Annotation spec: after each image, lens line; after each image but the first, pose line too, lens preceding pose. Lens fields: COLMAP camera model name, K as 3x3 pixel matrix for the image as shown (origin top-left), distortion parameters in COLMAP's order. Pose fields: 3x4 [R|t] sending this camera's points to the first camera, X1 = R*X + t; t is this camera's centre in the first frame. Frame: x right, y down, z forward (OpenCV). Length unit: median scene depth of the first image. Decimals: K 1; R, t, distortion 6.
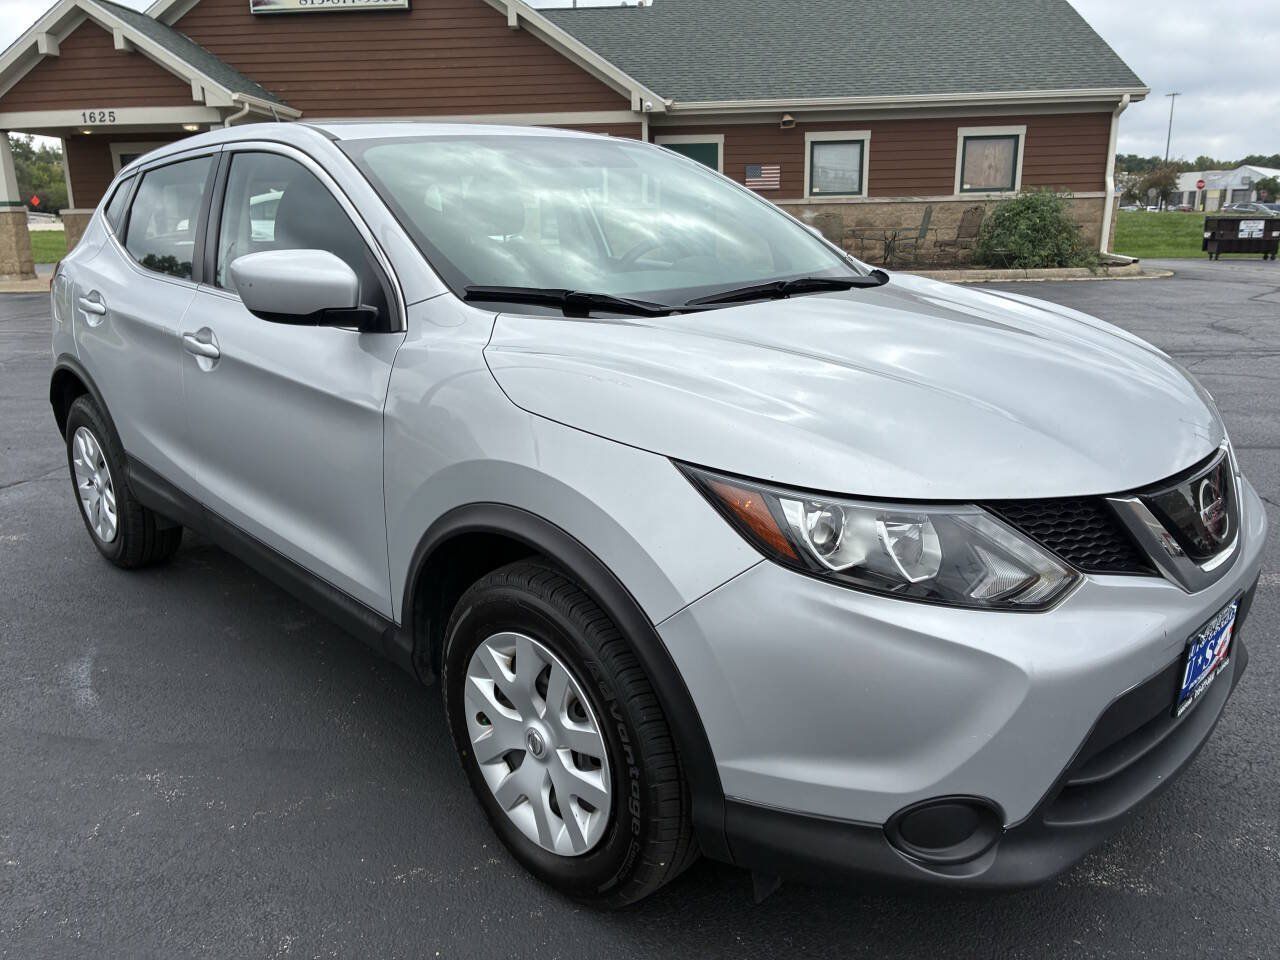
lens RADIAL K [[952.6, 0, 644.7], [0, 952.6, 474.9], [0, 0, 1]] dist [0.063047, -0.084153]
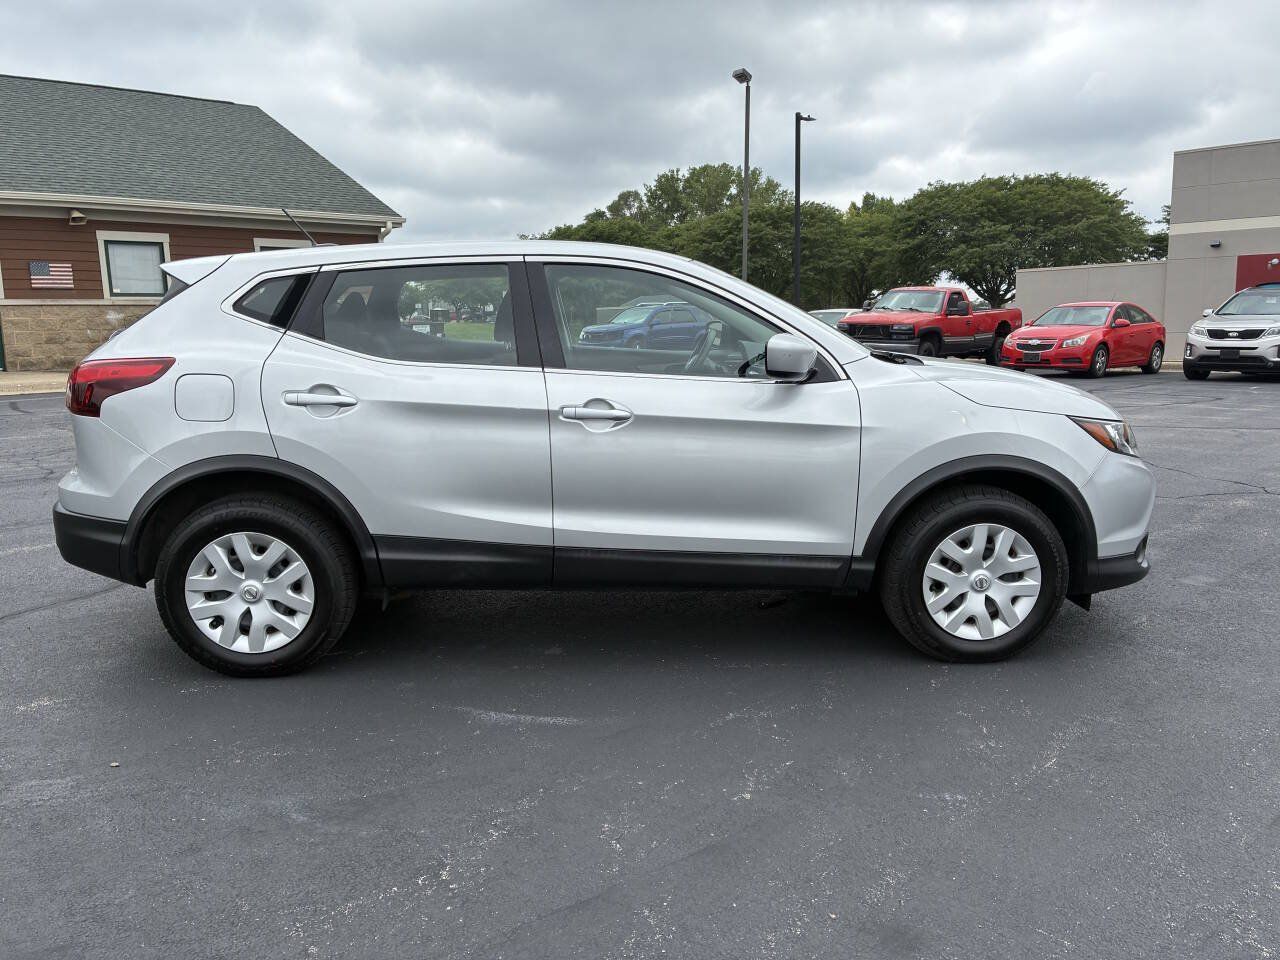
lens RADIAL K [[952.6, 0, 644.7], [0, 952.6, 474.9], [0, 0, 1]] dist [0.063047, -0.084153]
pose [[0.662849, -0.114024, 0.740020, -0.976651], [0.190857, 0.981420, -0.019735, -0.010363], [-0.724020, 0.154319, 0.672295, 0.083384]]
